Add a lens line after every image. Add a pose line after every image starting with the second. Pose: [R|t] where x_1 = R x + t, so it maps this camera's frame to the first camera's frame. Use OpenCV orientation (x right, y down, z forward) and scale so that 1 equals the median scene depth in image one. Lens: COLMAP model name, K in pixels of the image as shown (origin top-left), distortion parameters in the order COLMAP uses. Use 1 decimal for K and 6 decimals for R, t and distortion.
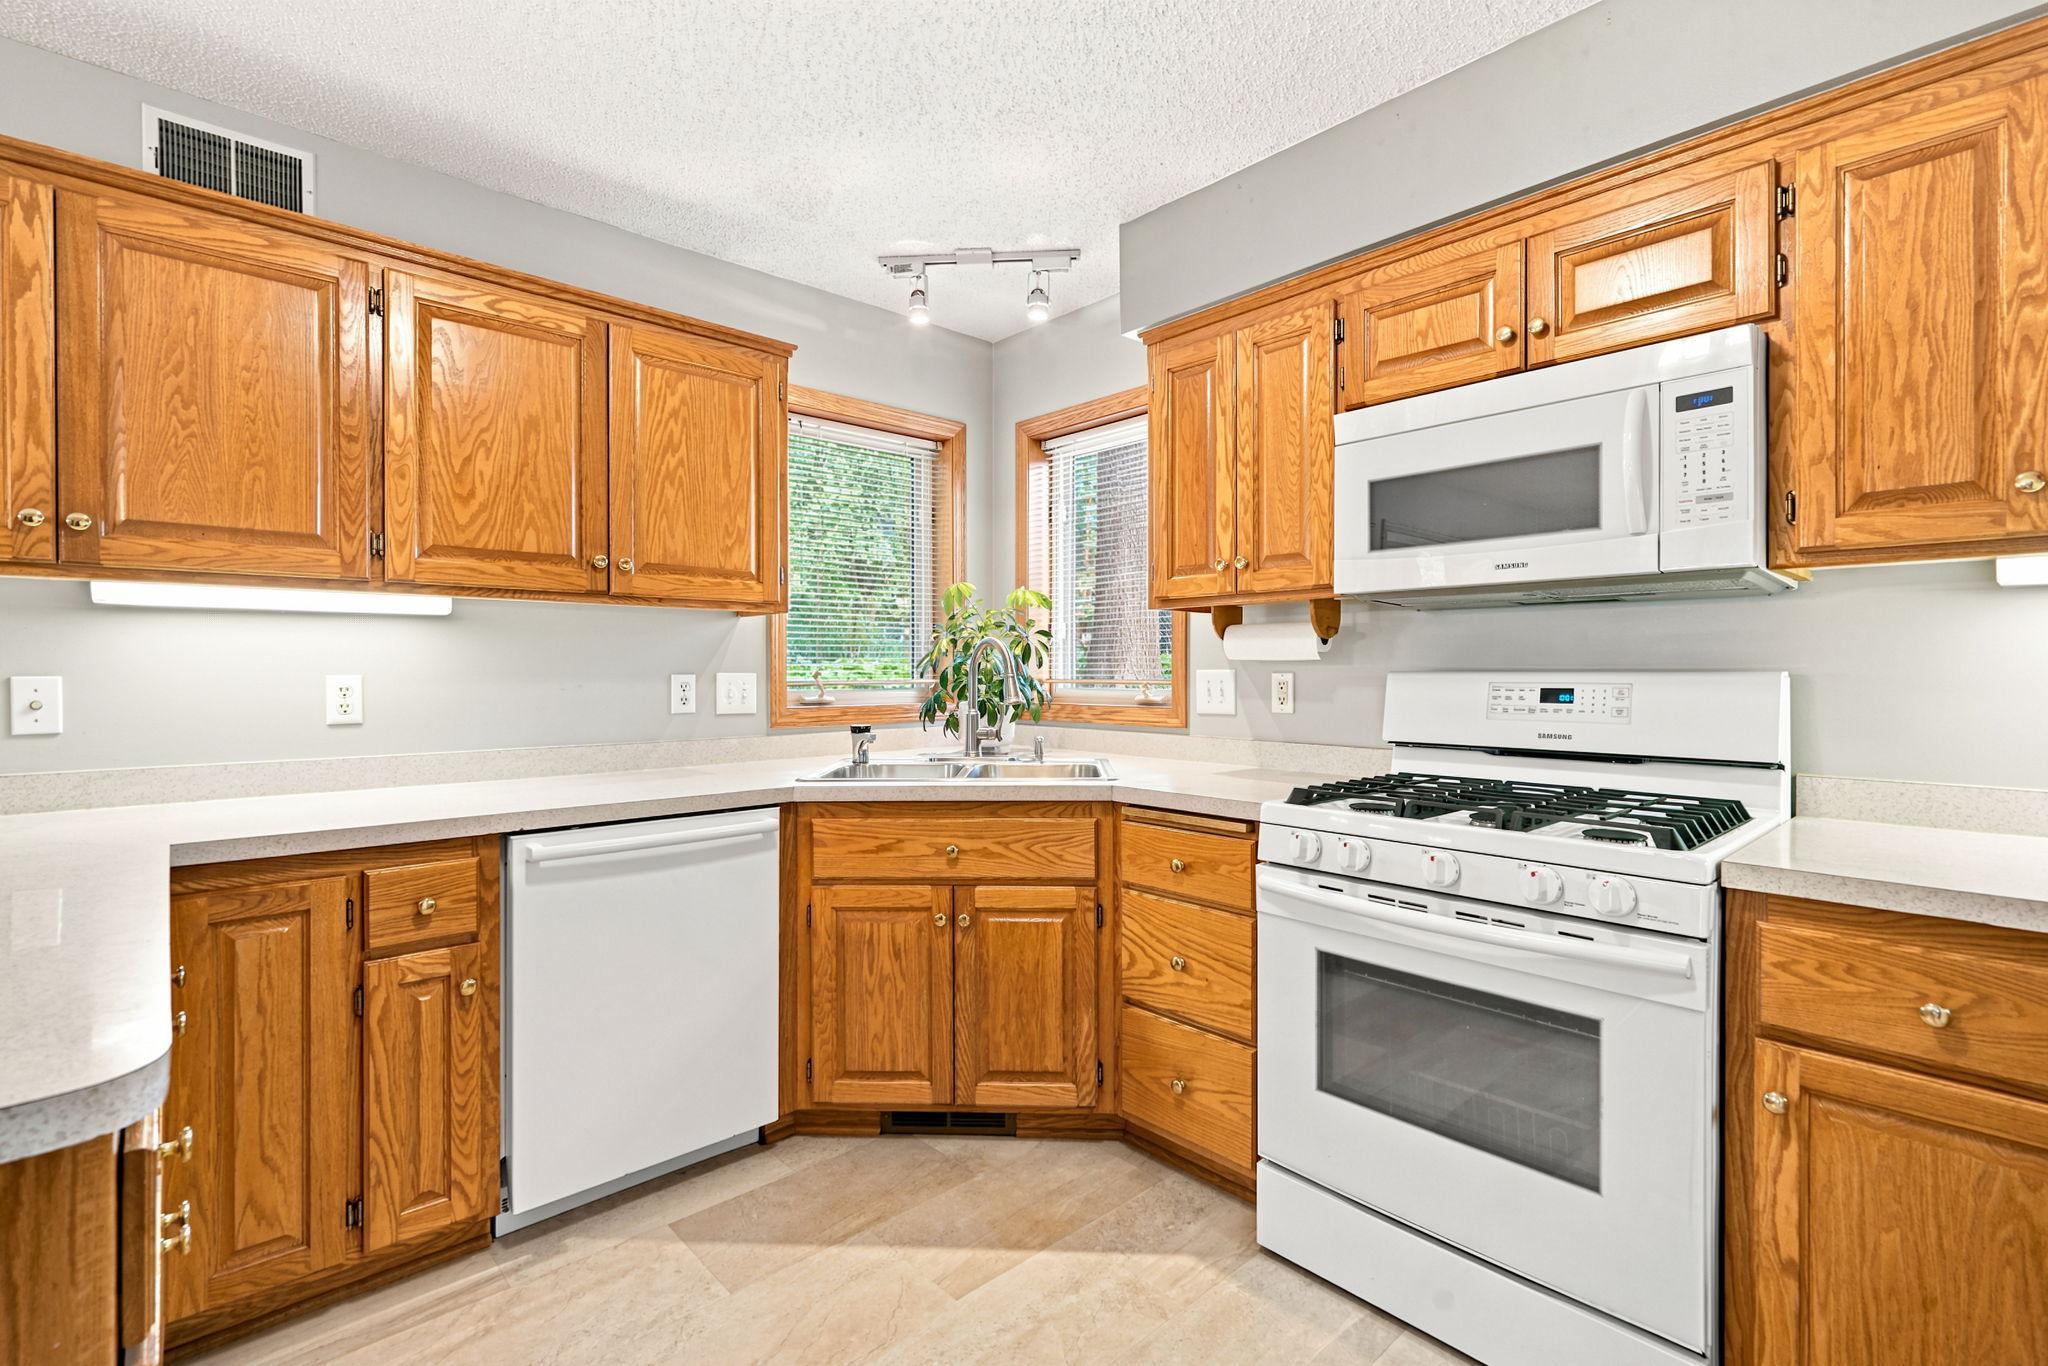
lens RADIAL K [[923.2, 0, 1036.8], [0, 923.2, 676.2], [0, 0, 1]] dist [-0.010388, -0.002228]
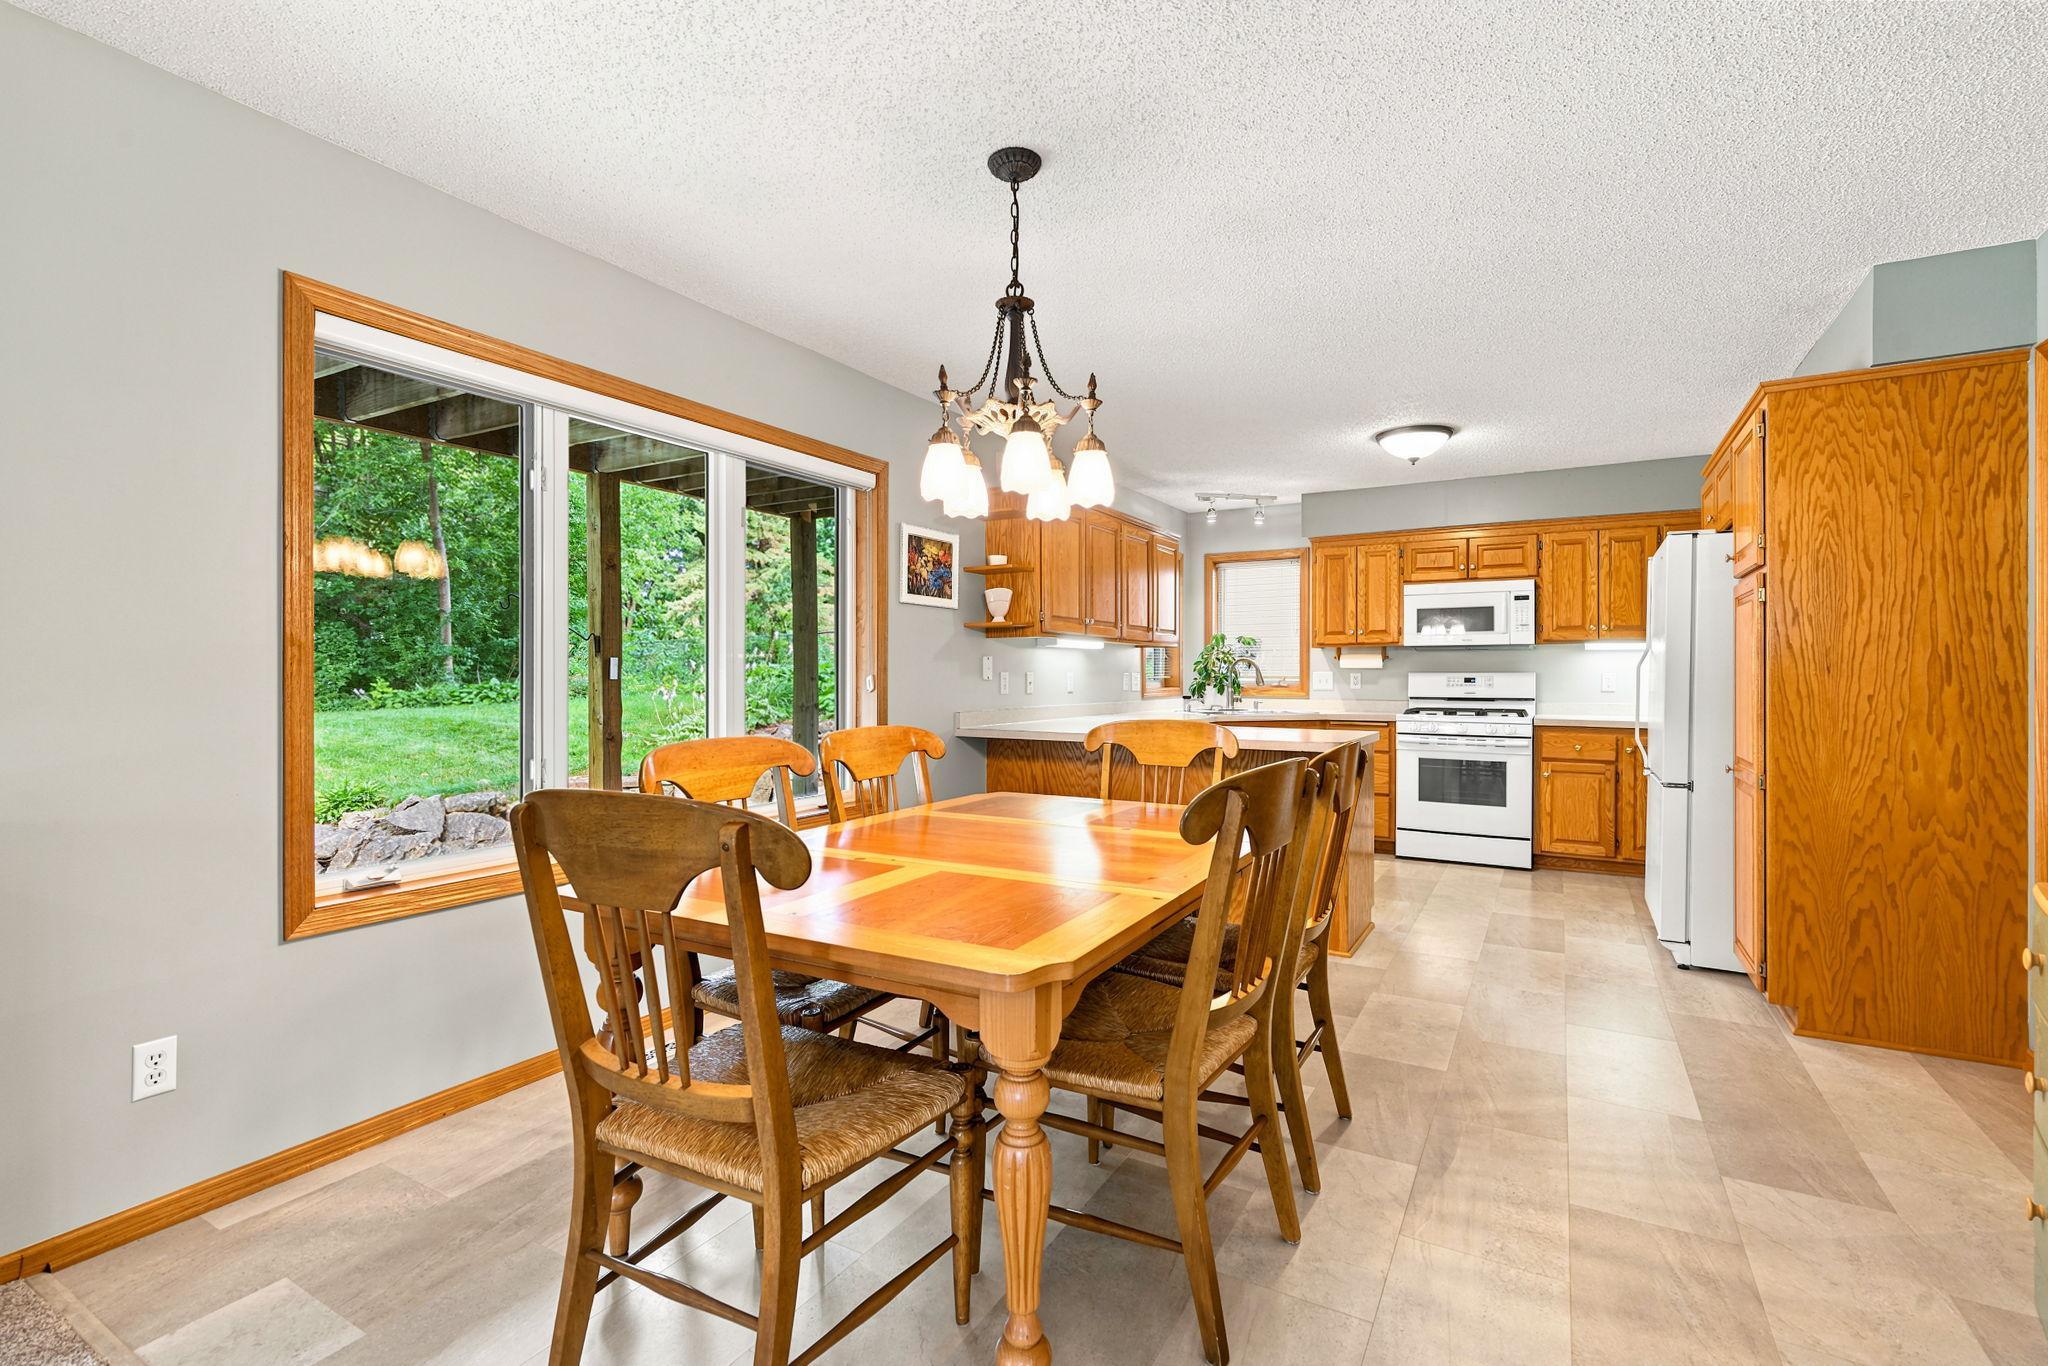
lens RADIAL K [[923.2, 0, 1034.2], [0, 923.2, 673.7], [0, 0, 1]] dist [-0.010388, -0.002228]
pose [[0.957313, 0.001246, 0.289052, -1.422102], [0.000555, 0.999981, -0.006152, 0.014136], [-0.289054, 0.006050, 0.957294, -1.263959]]
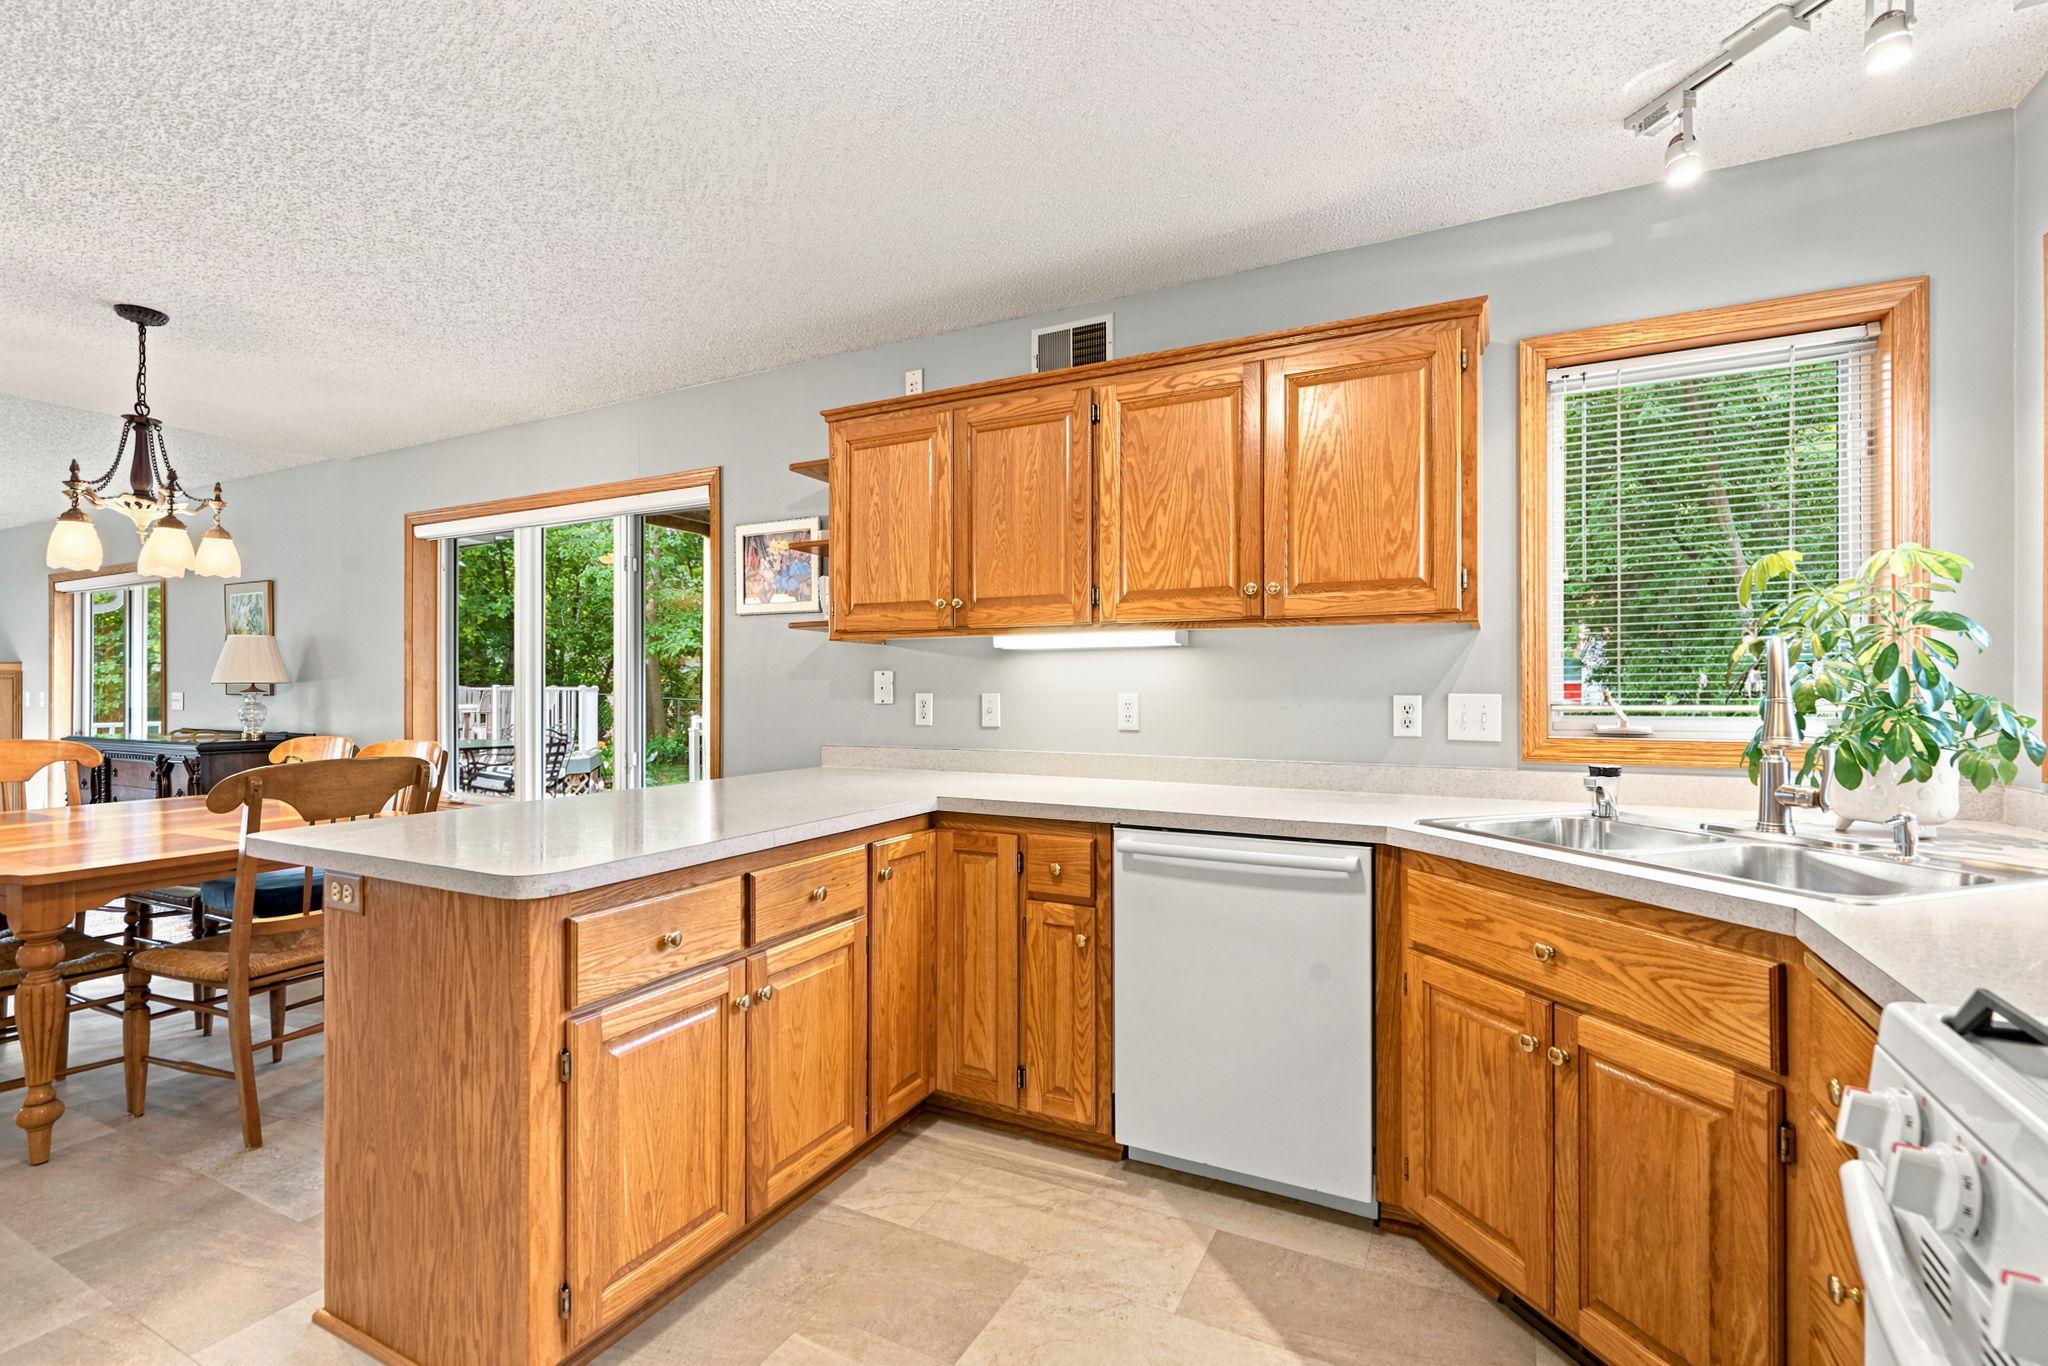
lens RADIAL K [[923.2, 0, 1035.3], [0, 923.2, 689.8], [0, 0, 1]] dist [-0.010388, -0.002228]
pose [[0.323684, 0.001557, -0.946164, 0.465753], [-0.005702, 0.999984, -0.000305, -0.005972], [0.946148, 0.005494, 0.323688, 0.431986]]
